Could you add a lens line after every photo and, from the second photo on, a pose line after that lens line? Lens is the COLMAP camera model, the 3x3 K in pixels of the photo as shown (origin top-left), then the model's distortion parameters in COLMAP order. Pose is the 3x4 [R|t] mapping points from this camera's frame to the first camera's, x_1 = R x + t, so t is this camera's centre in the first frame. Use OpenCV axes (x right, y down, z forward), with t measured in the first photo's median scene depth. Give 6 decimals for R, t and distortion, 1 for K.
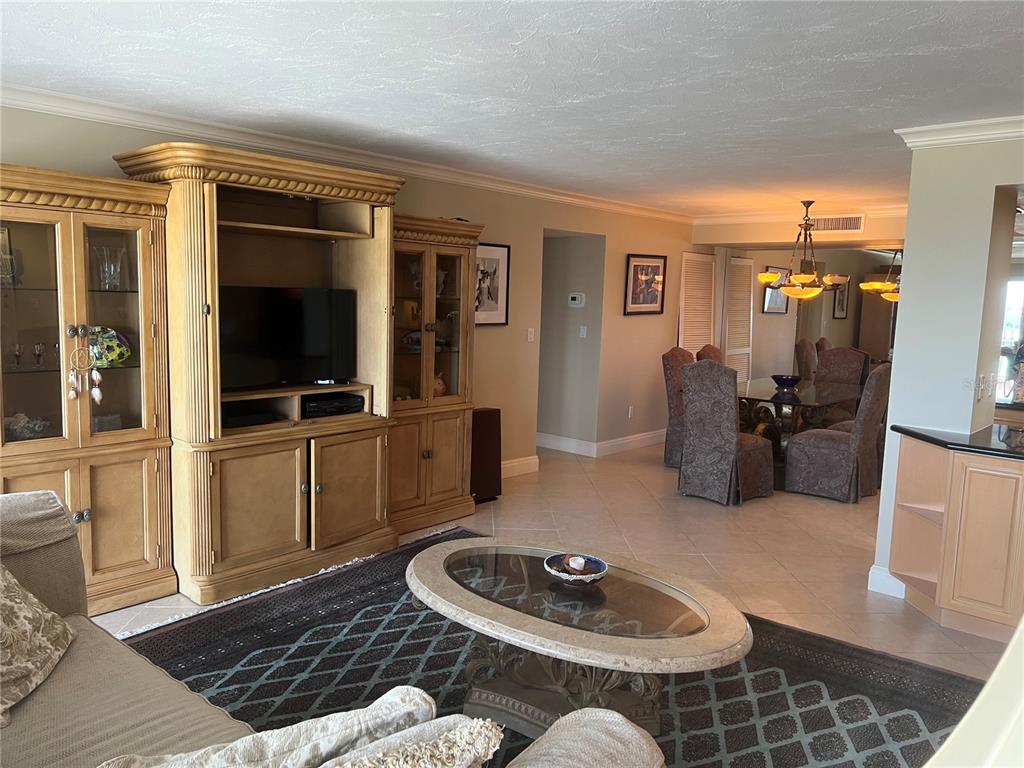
lens RADIAL K [[772.0, 0, 499.0], [0, 772.0, 384.3], [0, 0, 1]] dist [0.056515, -0.085966]
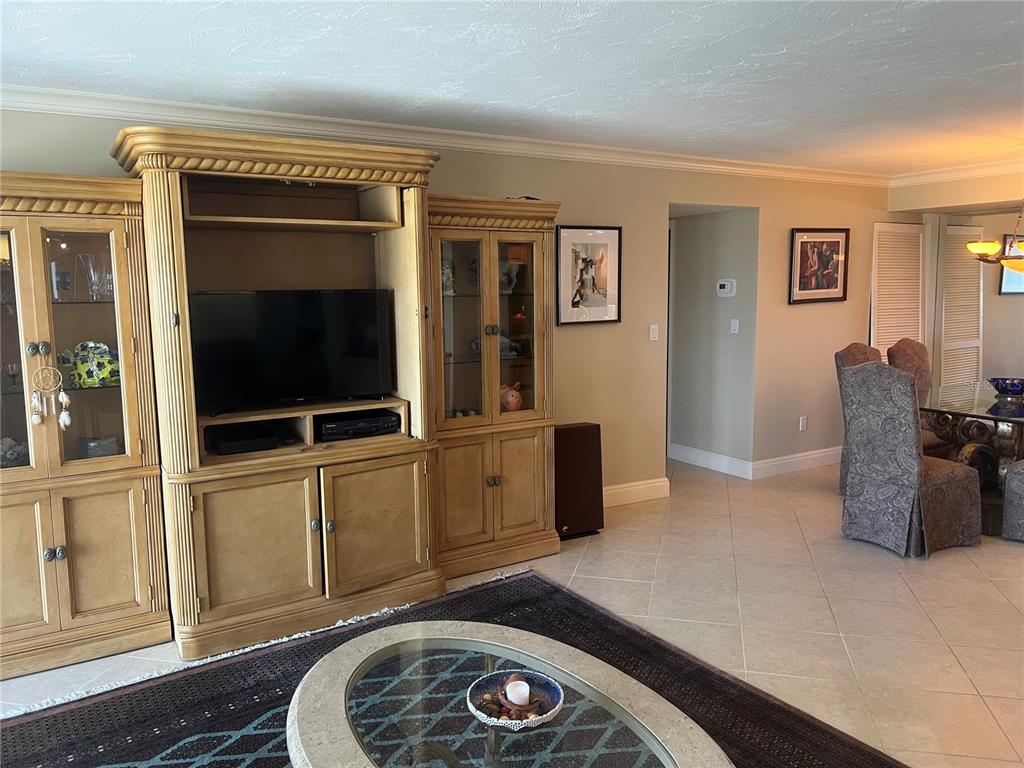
lens RADIAL K [[772.0, 0, 499.0], [0, 772.0, 384.3], [0, 0, 1]] dist [0.056515, -0.085966]
pose [[0.959362, -0.005027, -0.282134, 0.172244], [0.007341, 0.999948, 0.007145, -0.023739], [0.282083, -0.008925, 0.959348, 0.227354]]
